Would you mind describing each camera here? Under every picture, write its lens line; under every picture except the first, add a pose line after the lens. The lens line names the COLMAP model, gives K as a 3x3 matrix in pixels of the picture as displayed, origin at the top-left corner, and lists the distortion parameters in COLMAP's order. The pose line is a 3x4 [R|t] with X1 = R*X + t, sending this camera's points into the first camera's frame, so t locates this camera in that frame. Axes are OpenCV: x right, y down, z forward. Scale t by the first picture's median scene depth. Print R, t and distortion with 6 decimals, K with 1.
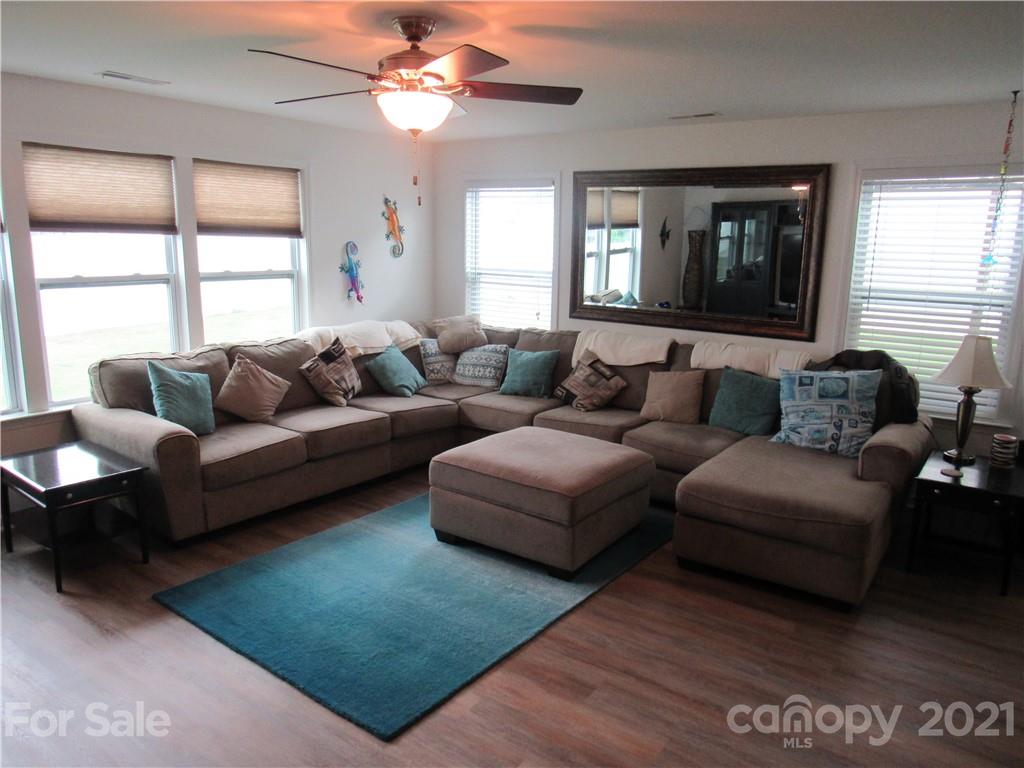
lens RADIAL K [[734.9, 0, 489.6], [0, 734.9, 370.5], [0, 0, 1]] dist [-0.022857, 0.011397]
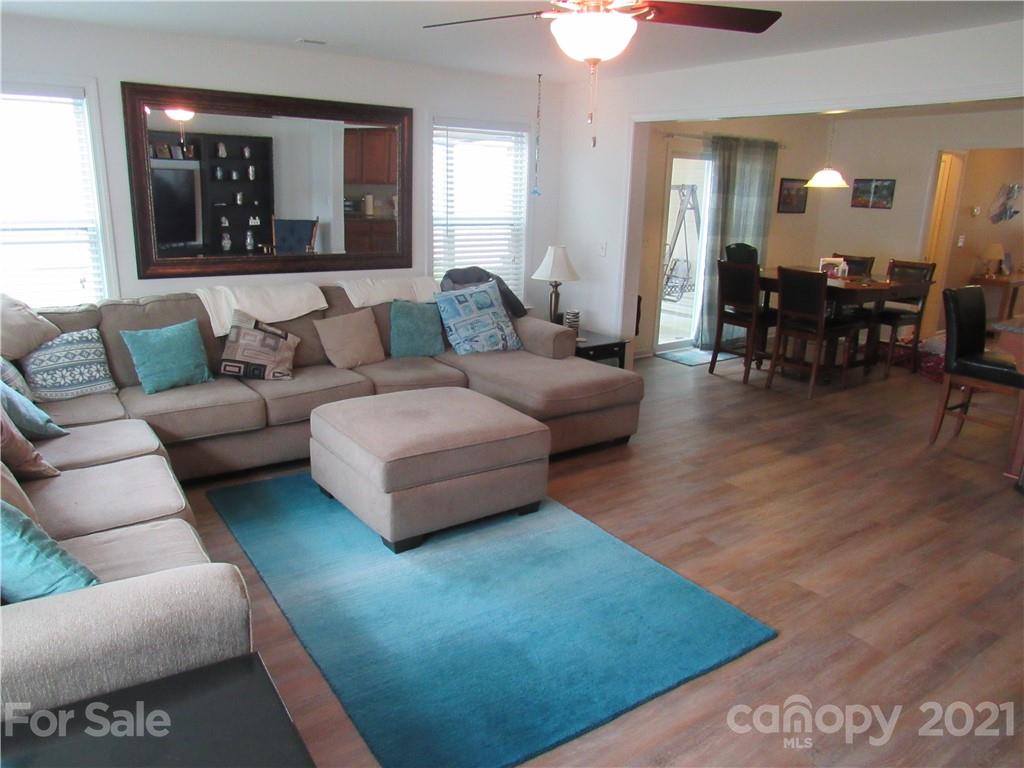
lens RADIAL K [[734.9, 0, 504.3], [0, 734.9, 378.5], [0, 0, 1]] dist [-0.022857, 0.011397]
pose [[0.312842, -0.253691, 0.915298, -0.642639], [0.149158, 0.964835, 0.216440, -0.104358], [-0.938020, 0.068813, 0.339681, 0.513692]]
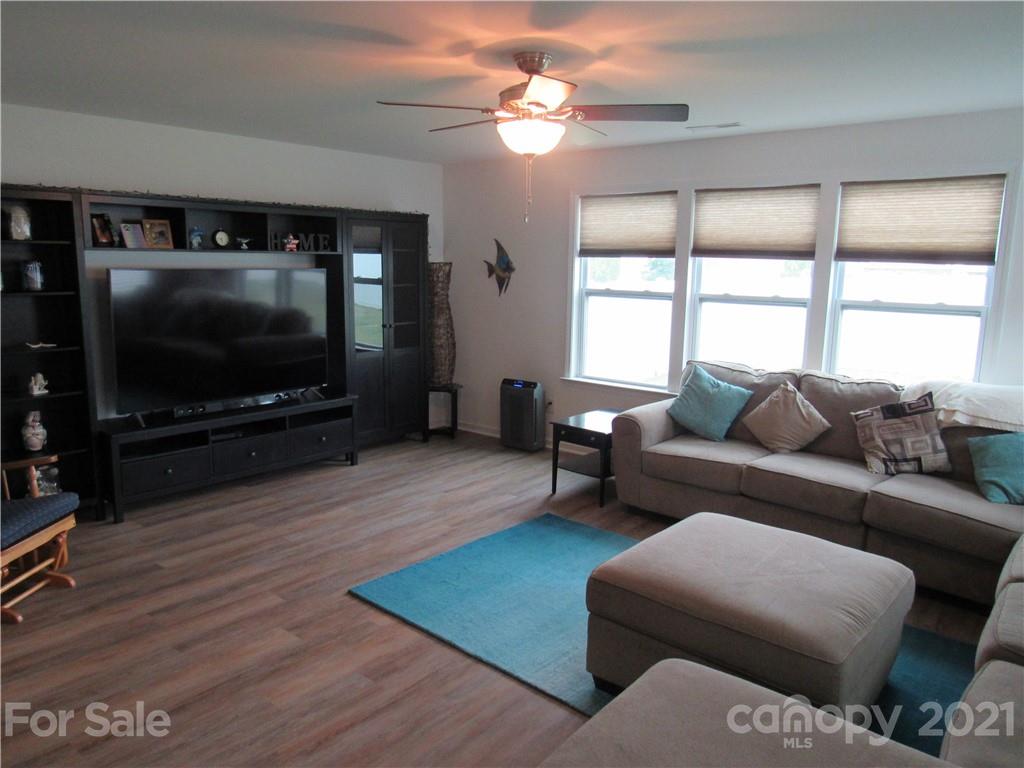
lens RADIAL K [[734.9, 0, 516.1], [0, 734.9, 386.2], [0, 0, 1]] dist [-0.022857, 0.011397]
pose [[-0.055332, 0.150324, -0.987087, 0.638699], [-0.195484, 0.967838, 0.158350, -0.098433], [0.979145, 0.201722, -0.024166, 0.668793]]
